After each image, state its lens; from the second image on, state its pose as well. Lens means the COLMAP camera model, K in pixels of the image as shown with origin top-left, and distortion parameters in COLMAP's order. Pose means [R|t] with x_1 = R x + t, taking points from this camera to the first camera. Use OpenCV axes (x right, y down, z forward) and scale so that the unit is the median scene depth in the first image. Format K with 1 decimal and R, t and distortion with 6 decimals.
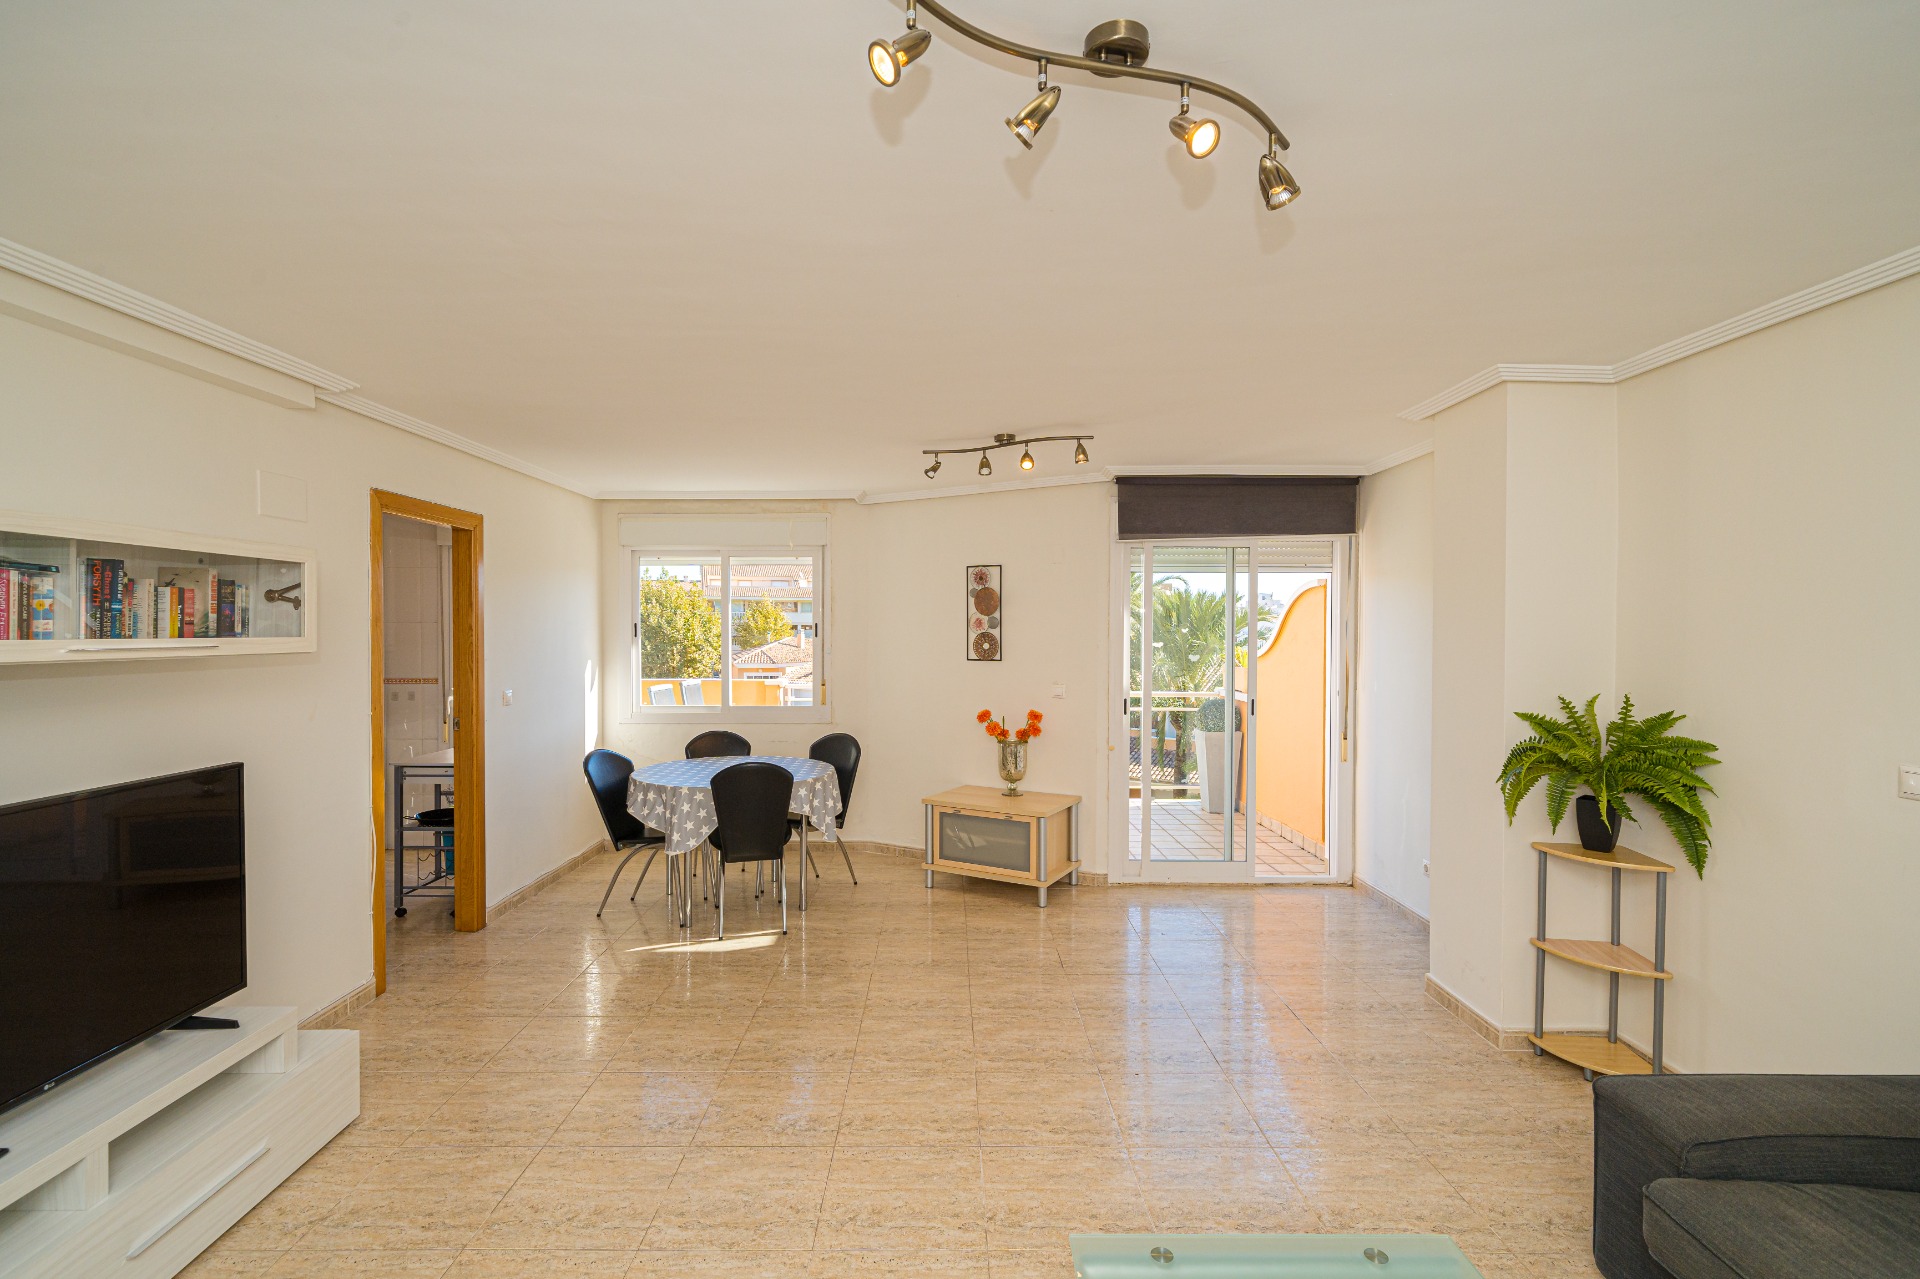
lens RADIAL K [[841.9, 0, 950.2], [0, 841.9, 640.2], [0, 0, 1]] dist [-0.007685, 0.001307]
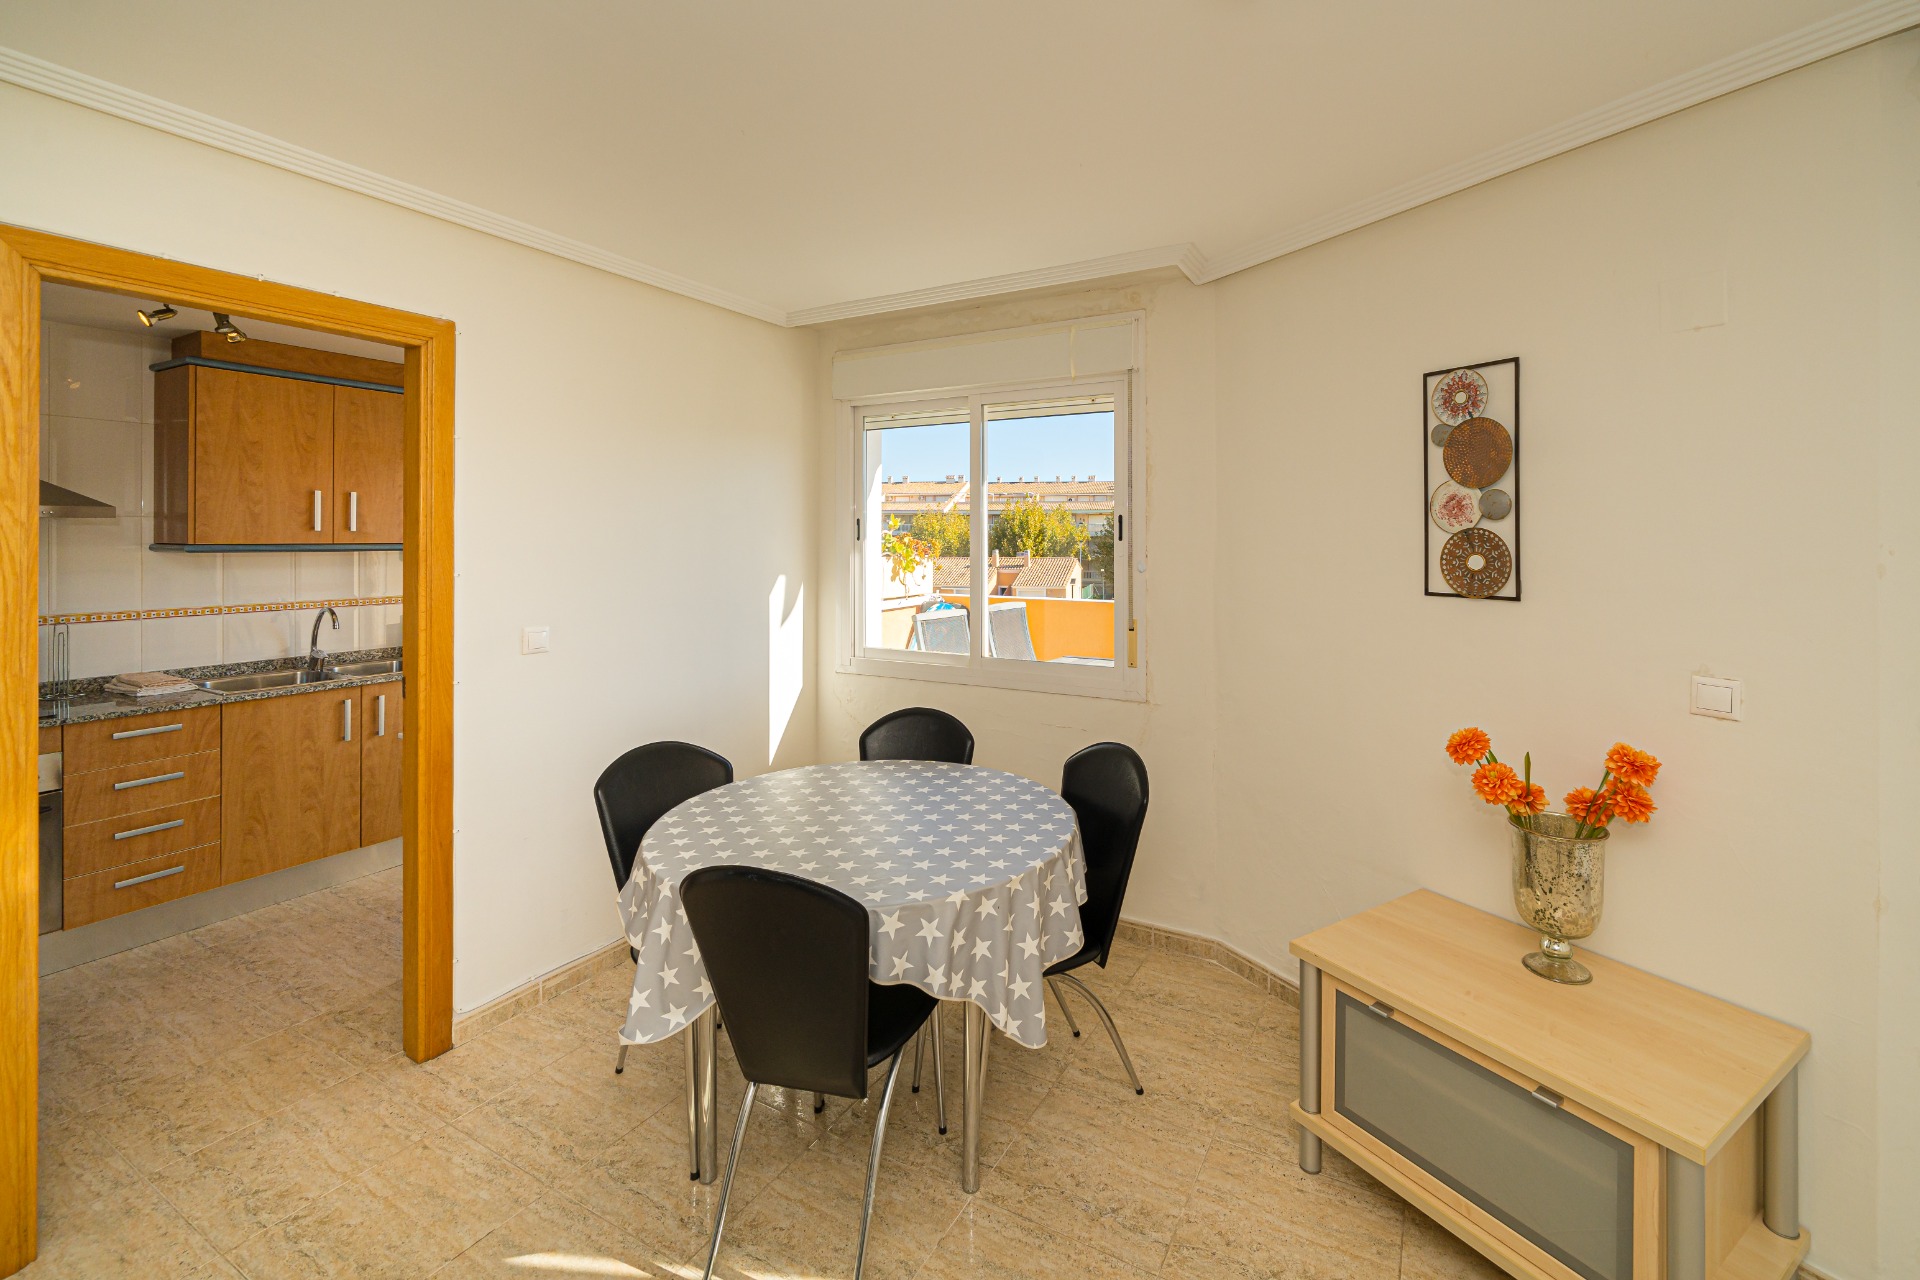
lens RADIAL K [[841.9, 0, 997.2], [0, 841.9, 538.9], [0, 0, 1]] dist [-0.007685, 0.001307]
pose [[0.885498, 0.000582, -0.464643, 0.029316], [-0.006006, 0.999930, -0.010195, 0.000963], [0.464604, 0.011819, 0.885439, 0.588000]]
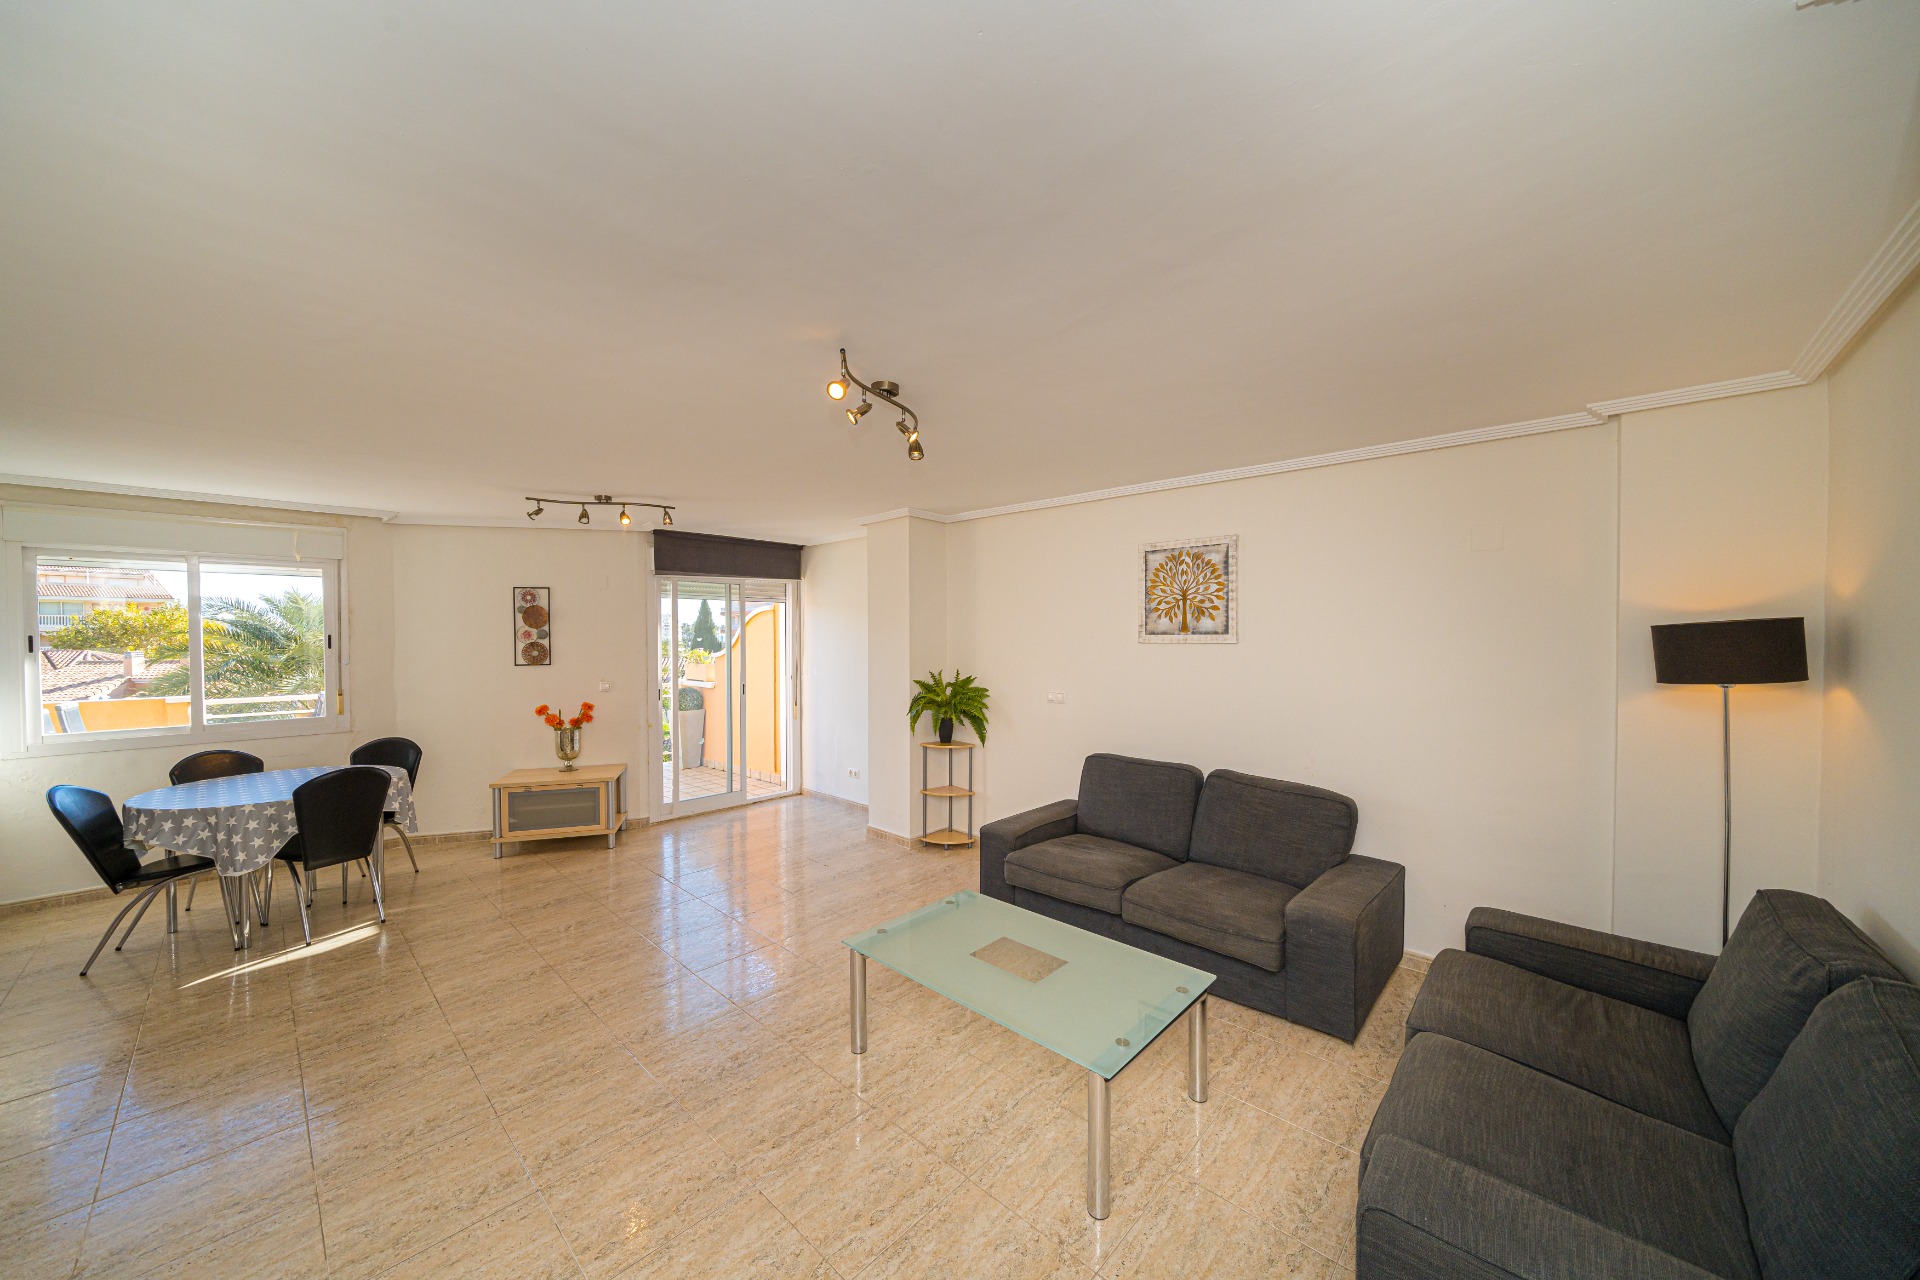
lens RADIAL K [[649.2, 0, 935.9], [0, 649.2, 647.5], [0, 0, 1]] dist [-0.008111, -0.000164]
pose [[0.702410, -0.017497, 0.711558, -0.239091], [0.012586, 0.999847, 0.012162, -0.006208], [-0.711662, 0.000413, 0.702522, -0.081521]]
